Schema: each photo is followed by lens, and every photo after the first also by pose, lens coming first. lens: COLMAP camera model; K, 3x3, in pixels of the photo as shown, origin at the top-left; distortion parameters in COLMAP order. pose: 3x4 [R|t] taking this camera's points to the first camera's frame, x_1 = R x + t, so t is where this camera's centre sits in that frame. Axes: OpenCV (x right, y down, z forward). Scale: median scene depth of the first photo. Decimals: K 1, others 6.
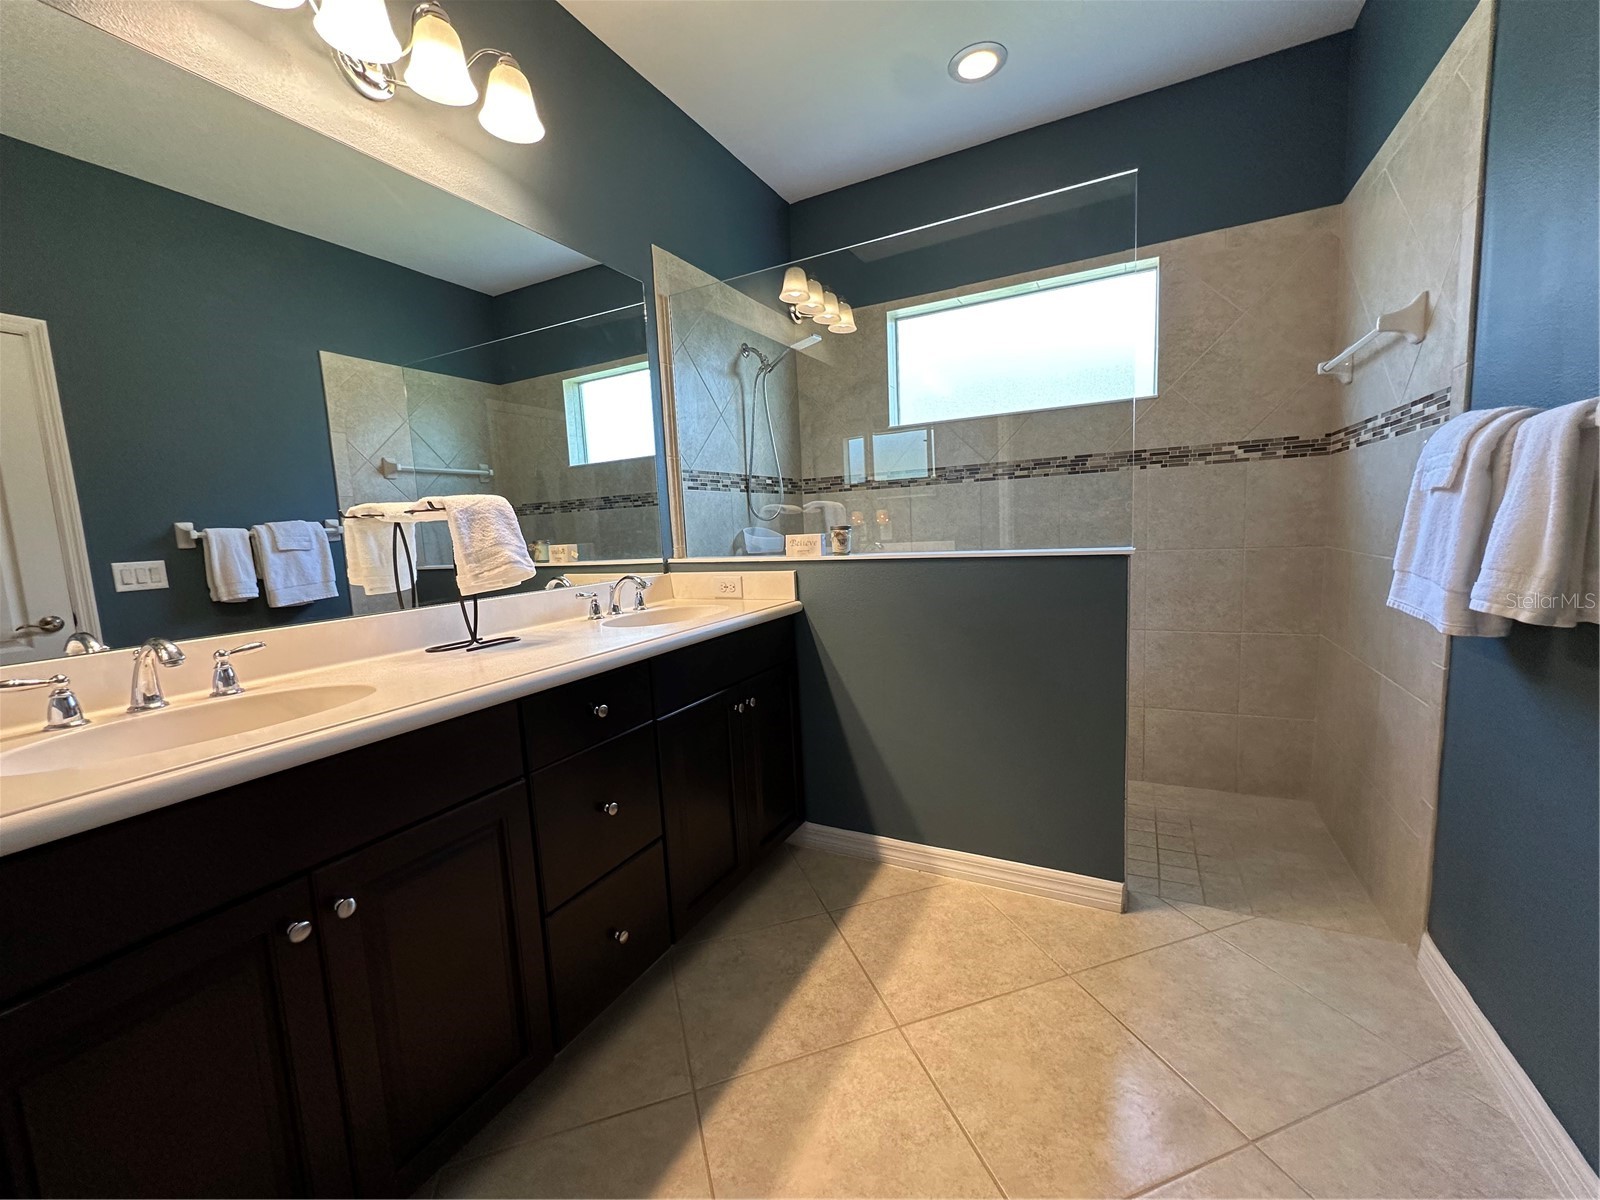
lens RADIAL K [[638.3, 0, 802.5], [0, 638.3, 596.4], [0, 0, 1]] dist [-0.004877, 0.000939]
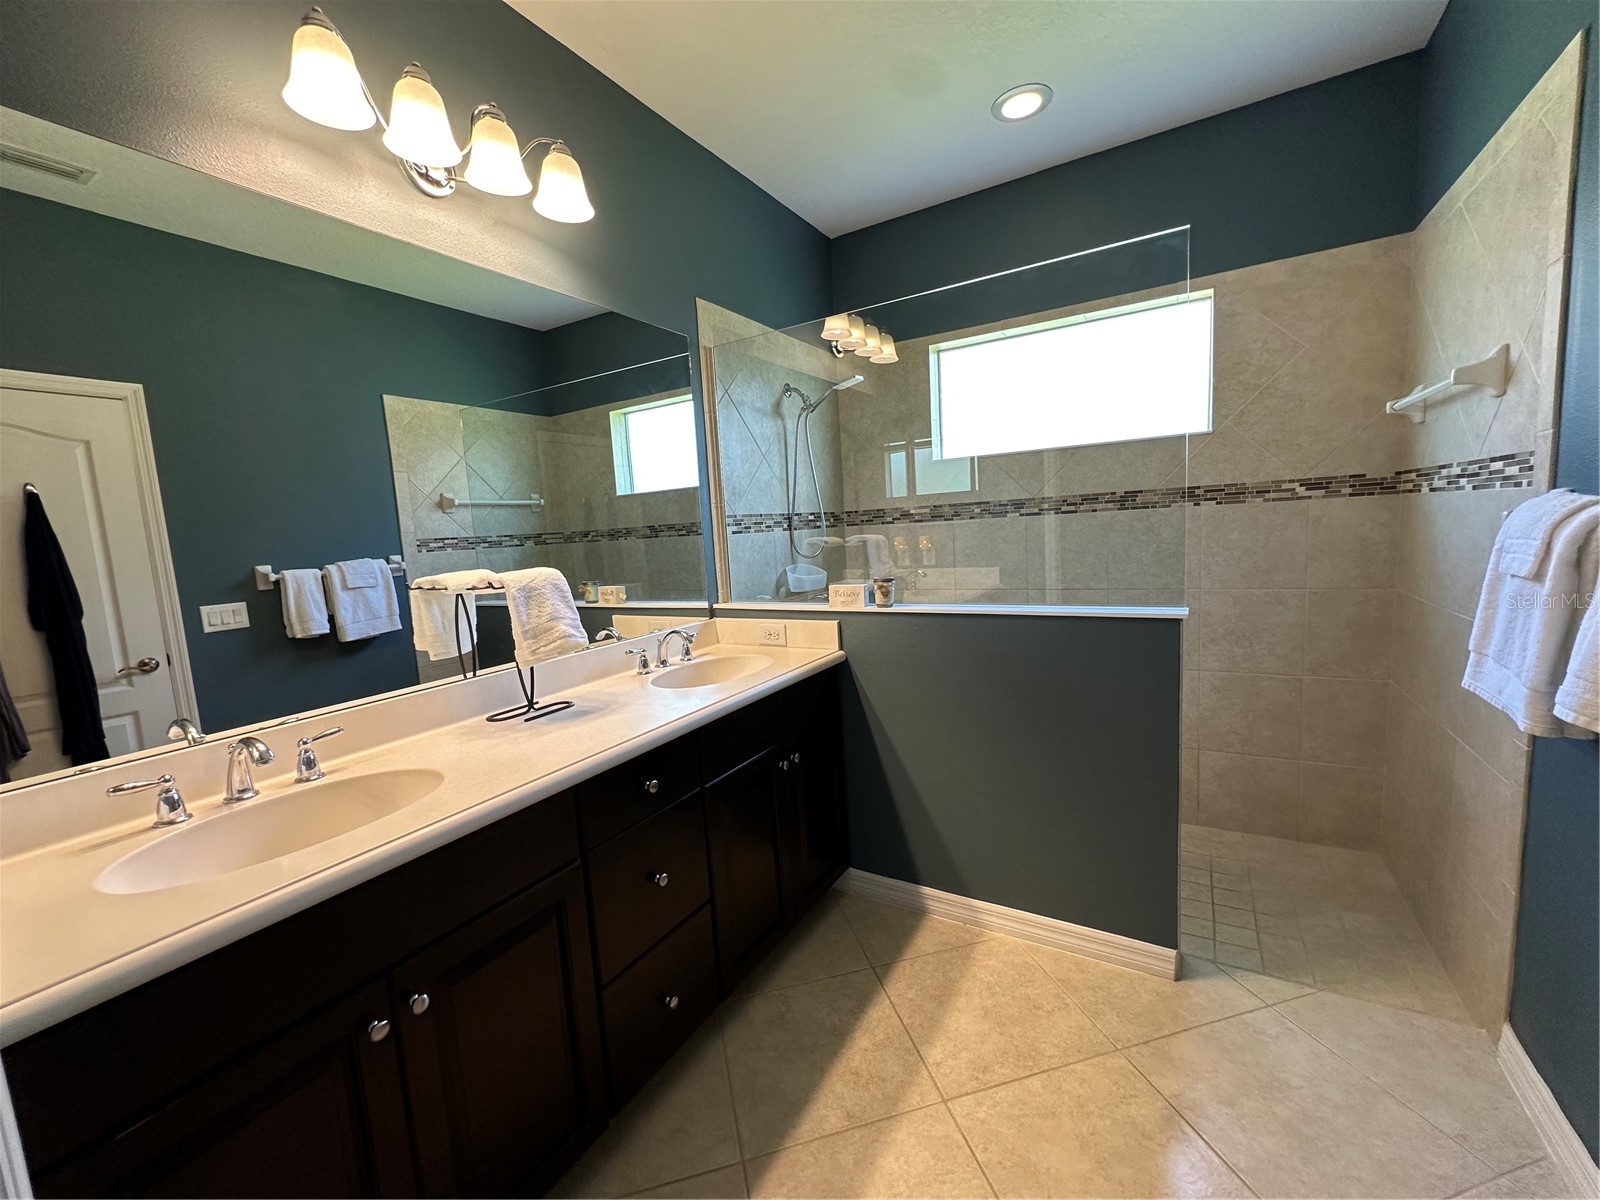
lens RADIAL K [[638.3, 0, 802.5], [0, 638.3, 596.4], [0, 0, 1]] dist [-0.004877, 0.000939]
pose [[0.997938, -0.003609, -0.064084, -0.003124], [0.003751, 0.999991, 0.002086, -0.072723], [0.064076, -0.002322, 0.997942, -0.007386]]
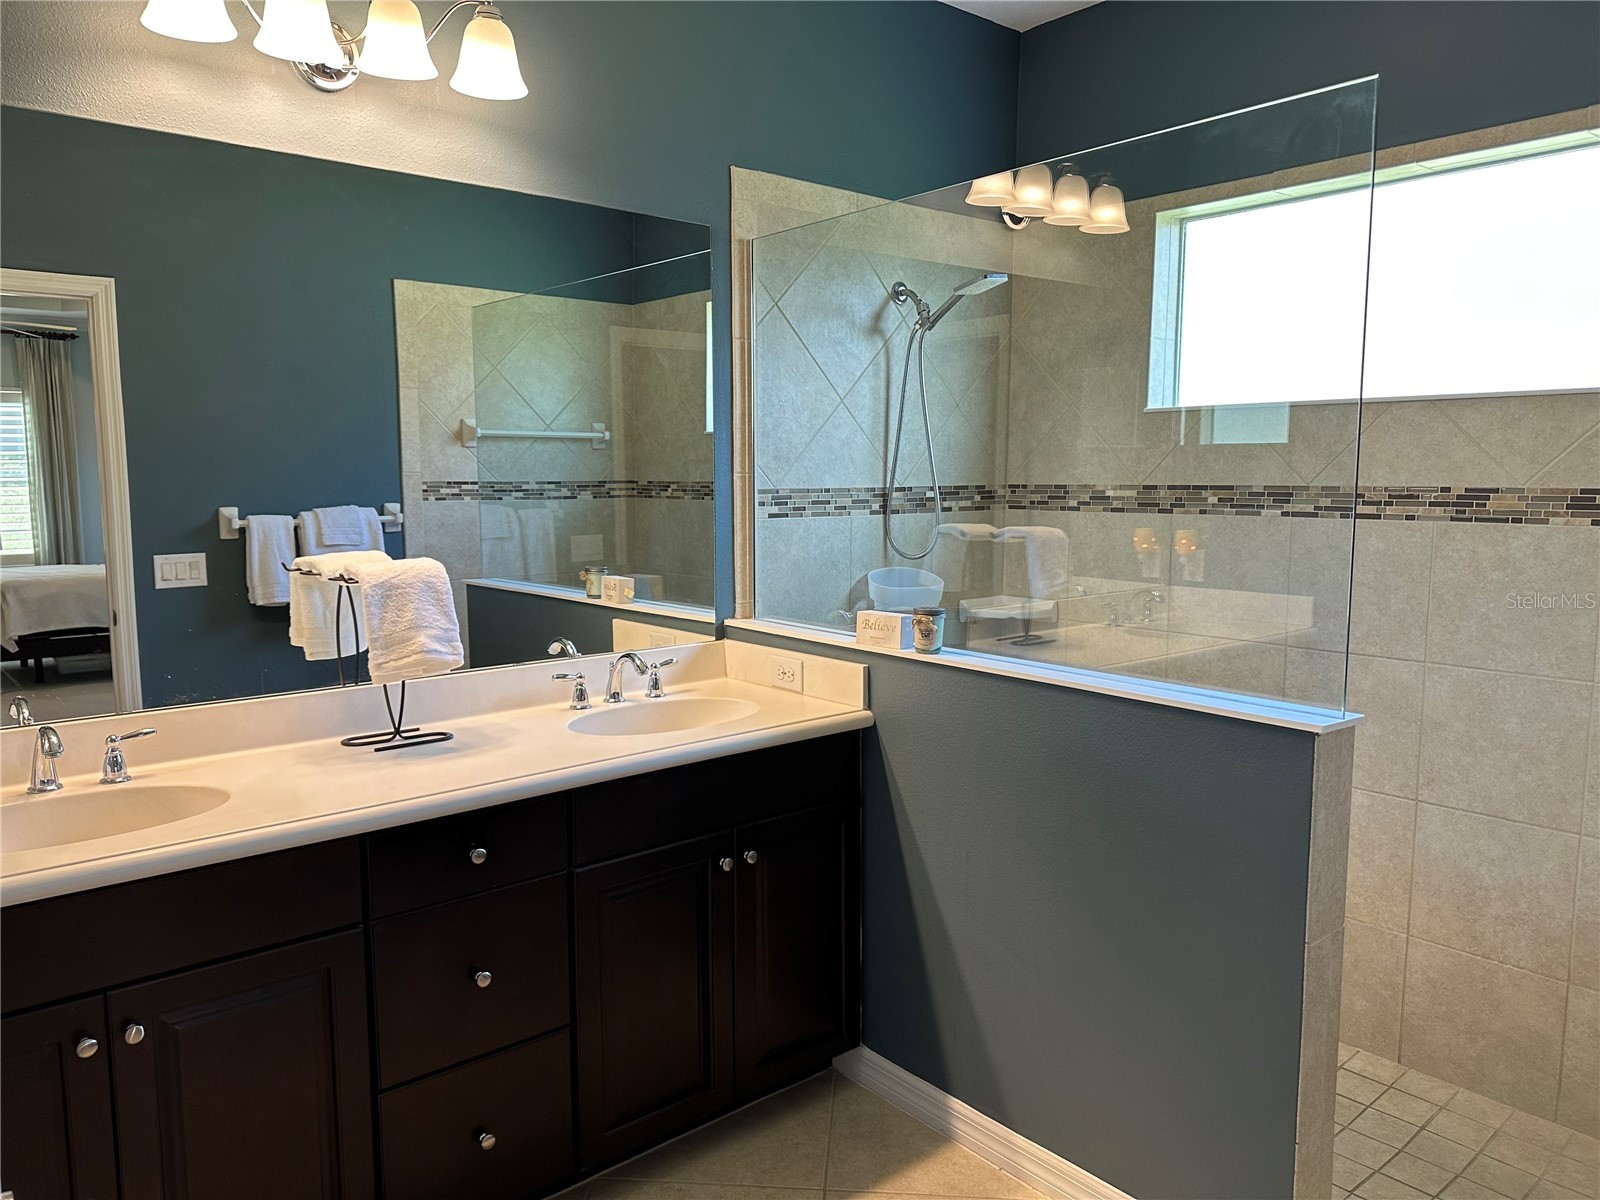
lens RADIAL K [[1118.6, 0, 805.4], [0, 1118.6, 591.8], [0, 0, 1]] dist [0.110870, -0.158009]
pose [[0.922977, 0.089446, -0.374316, 0.323228], [-0.086256, 0.995952, 0.025304, -0.126554], [0.375064, 0.008932, 0.926956, -0.099309]]
